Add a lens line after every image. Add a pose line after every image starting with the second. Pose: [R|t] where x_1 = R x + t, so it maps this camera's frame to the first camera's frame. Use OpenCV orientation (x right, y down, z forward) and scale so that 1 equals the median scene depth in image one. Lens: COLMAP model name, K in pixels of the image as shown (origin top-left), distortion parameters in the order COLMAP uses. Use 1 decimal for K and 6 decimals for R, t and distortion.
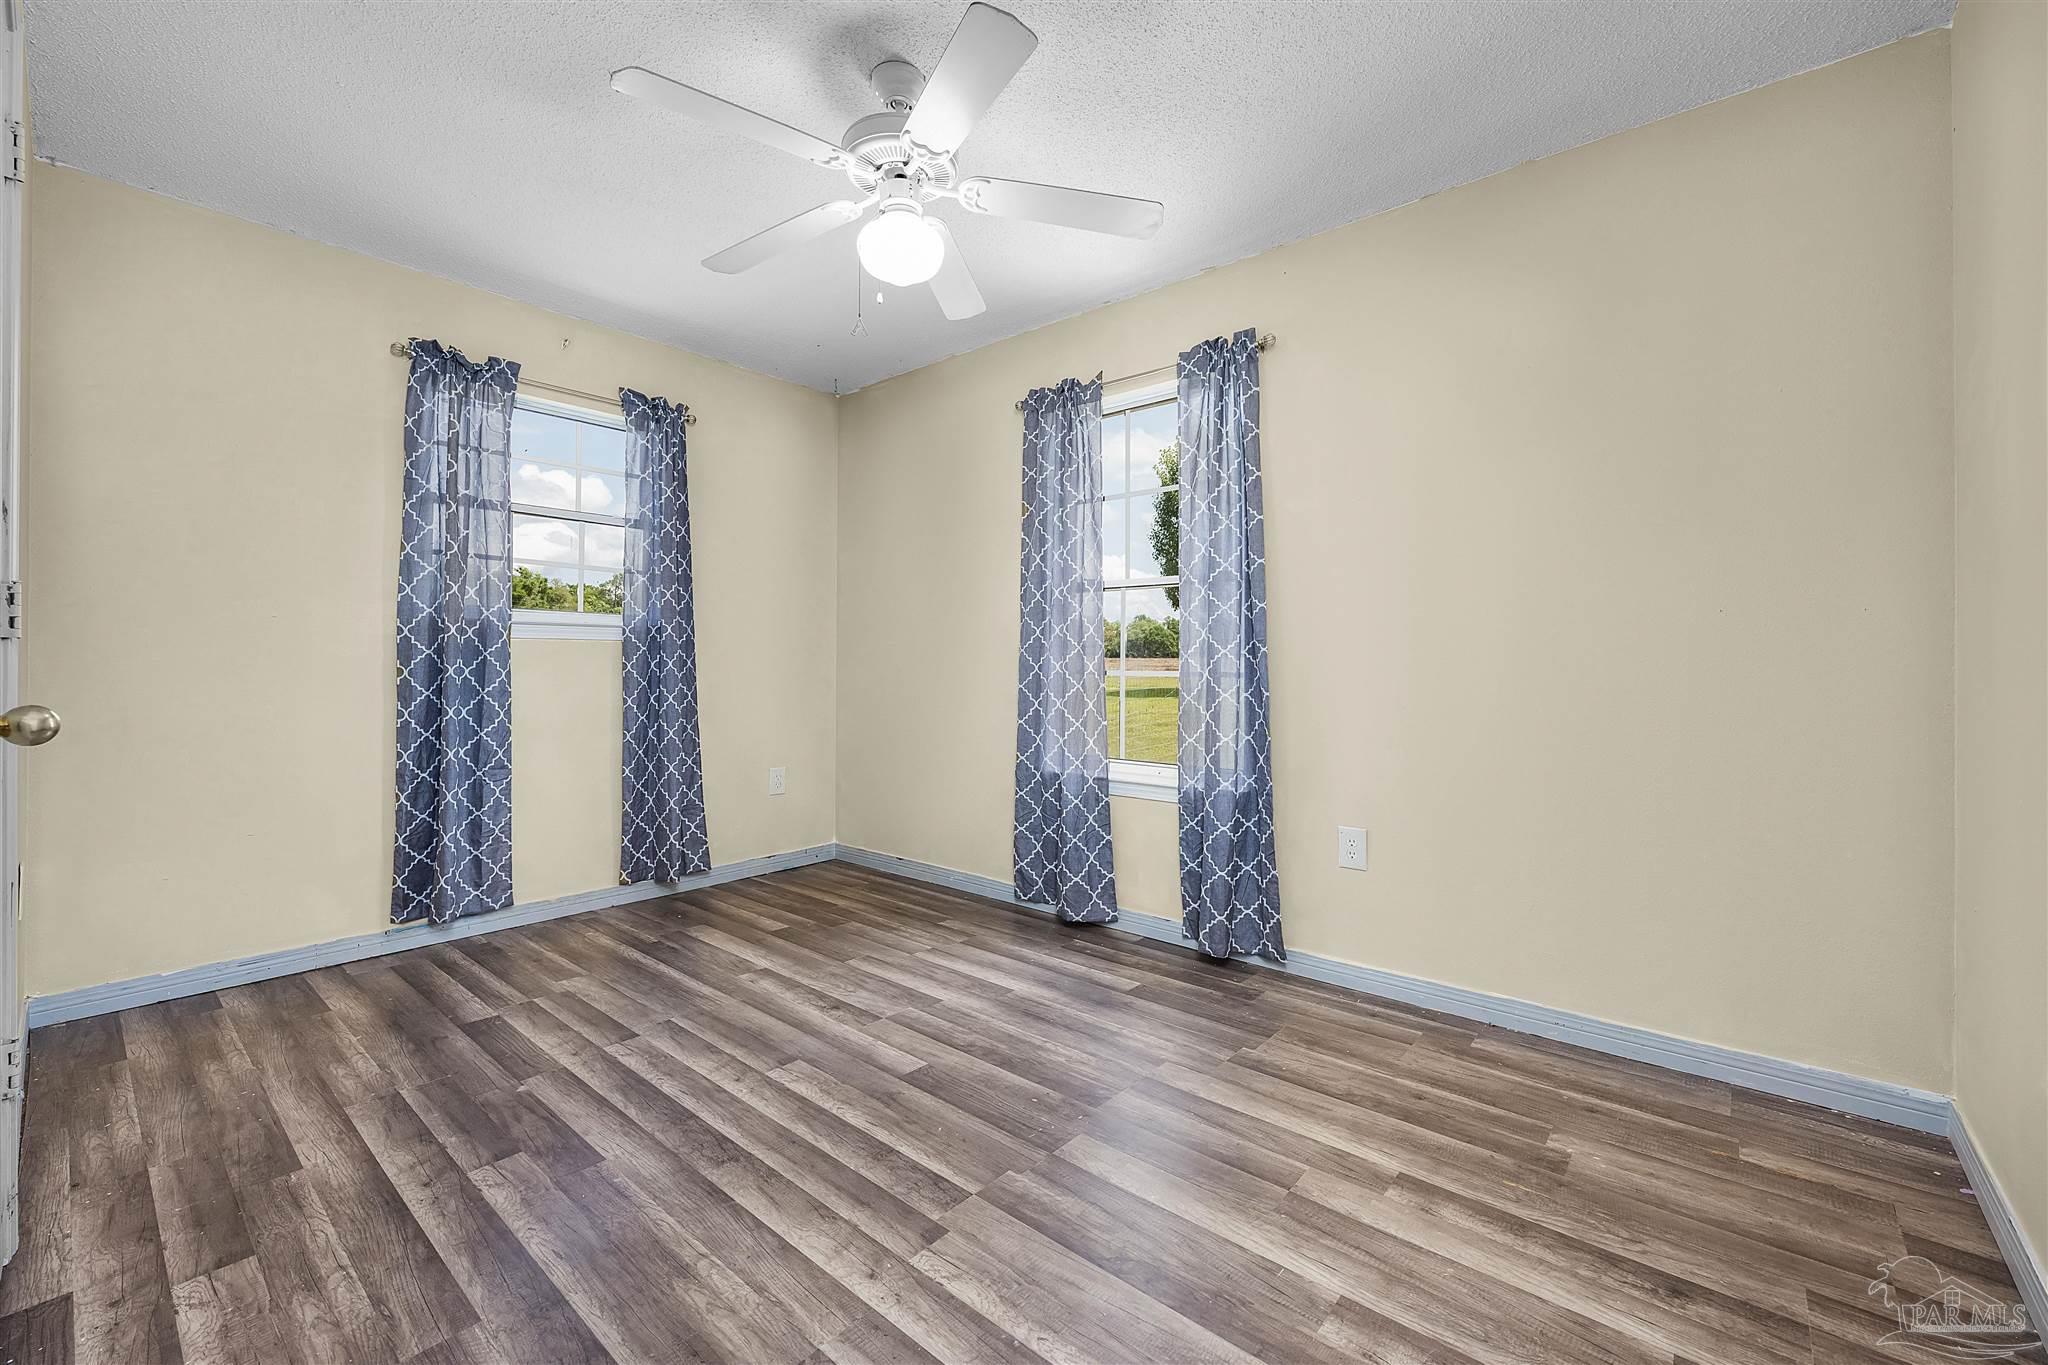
lens RADIAL K [[826.1, 0, 1028.5], [0, 826.1, 675.5], [0, 0, 1]] dist [-0.001326, -0.000185]
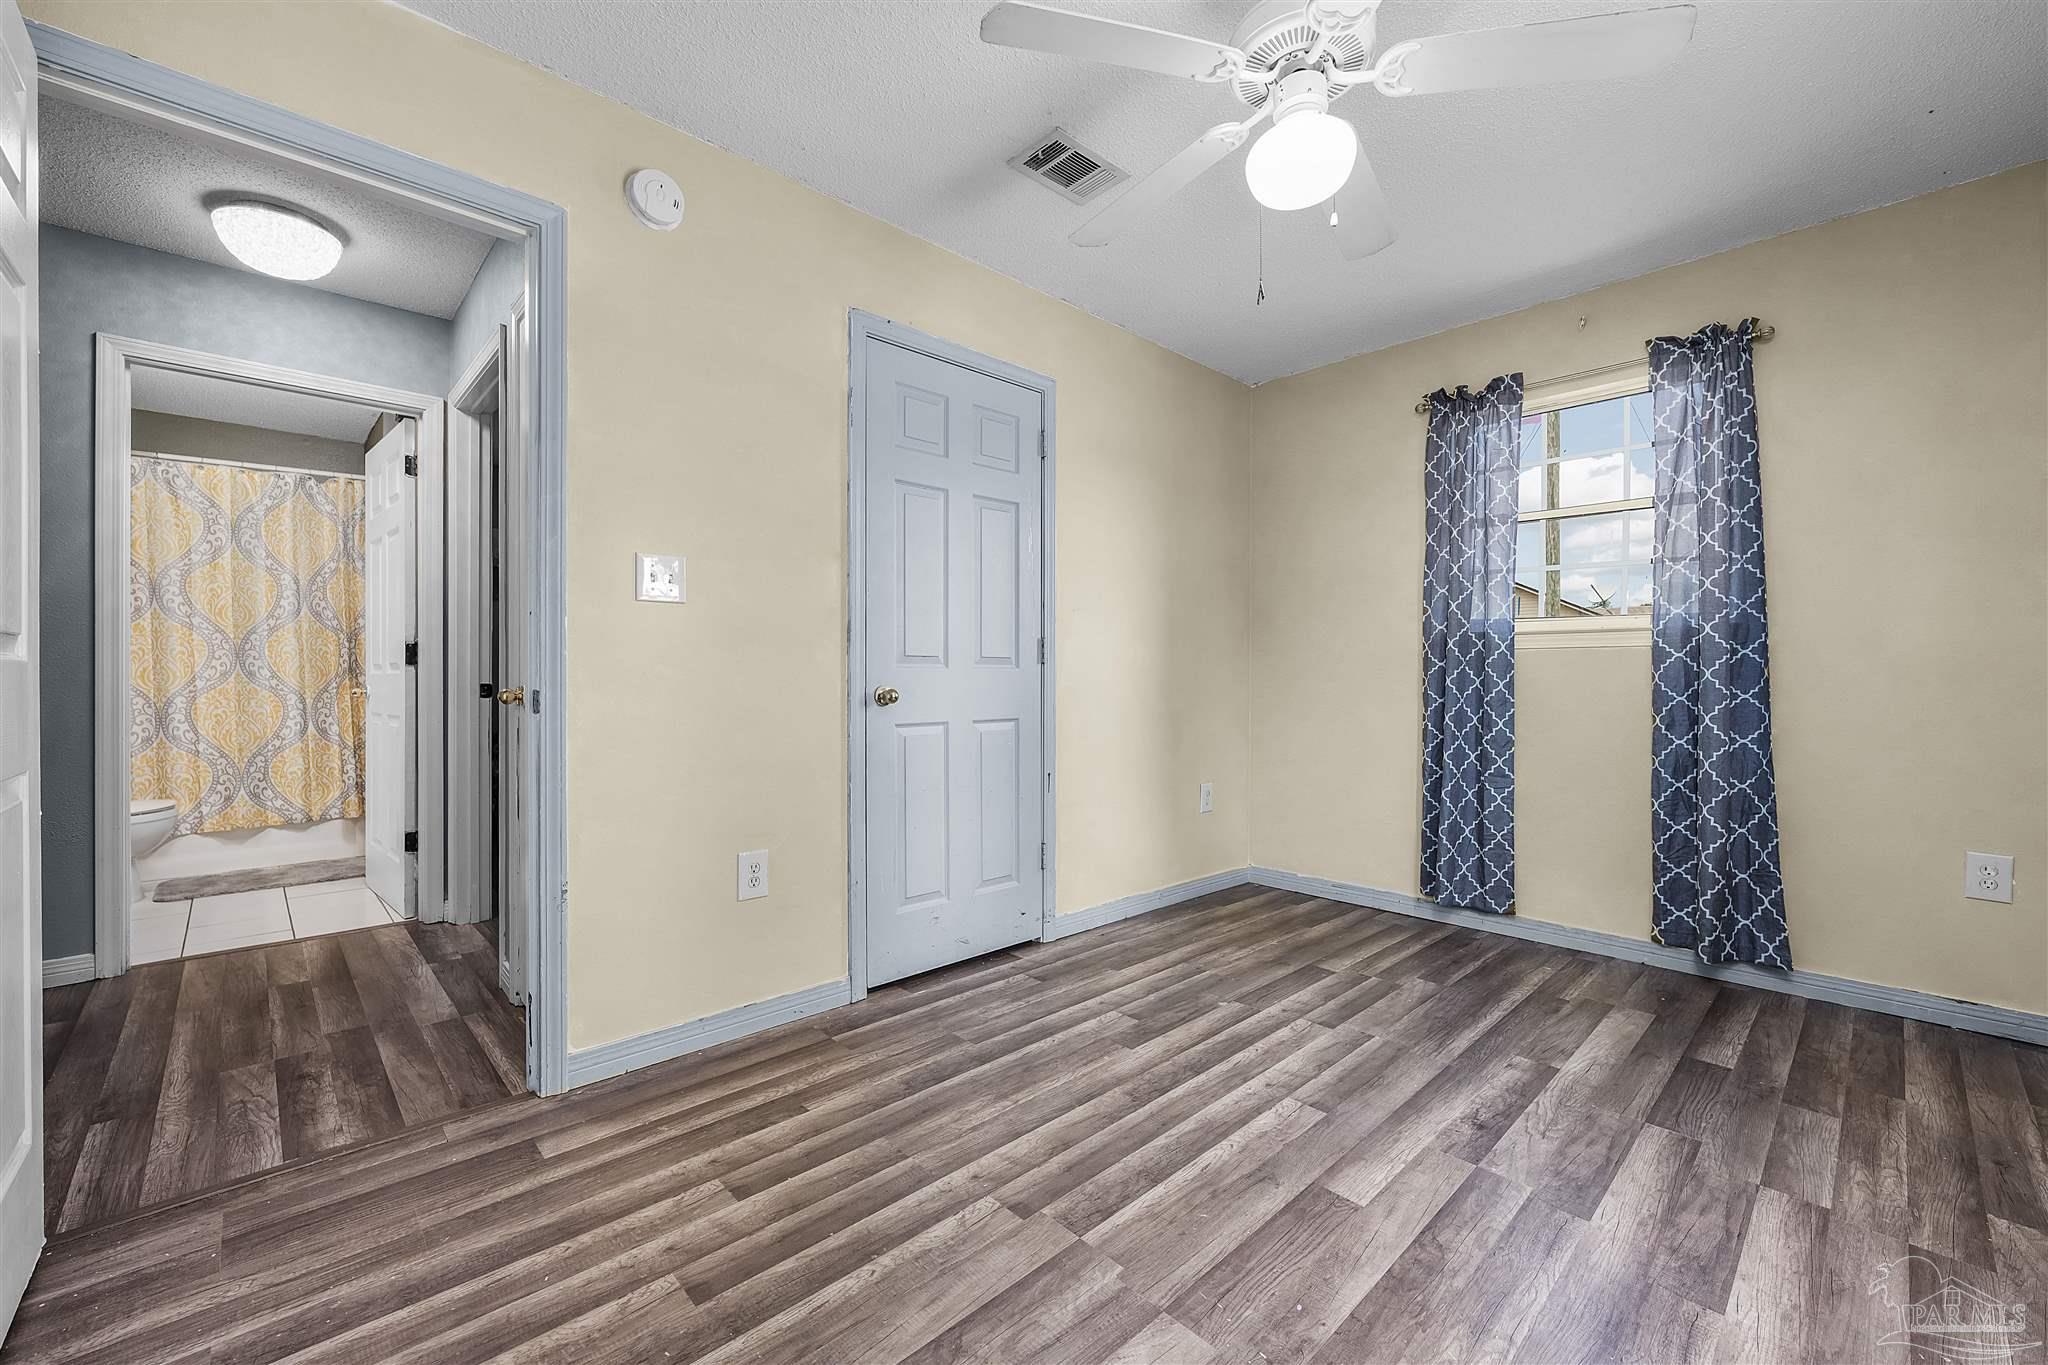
lens RADIAL K [[826.1, 0, 1028.5], [0, 826.1, 675.5], [0, 0, 1]] dist [-0.001326, -0.000185]
pose [[-0.105917, -0.005629, -0.994359, 0.534009], [-0.012332, 0.999915, -0.004347, 0.000031], [0.994299, 0.011802, -0.105977, 0.635963]]
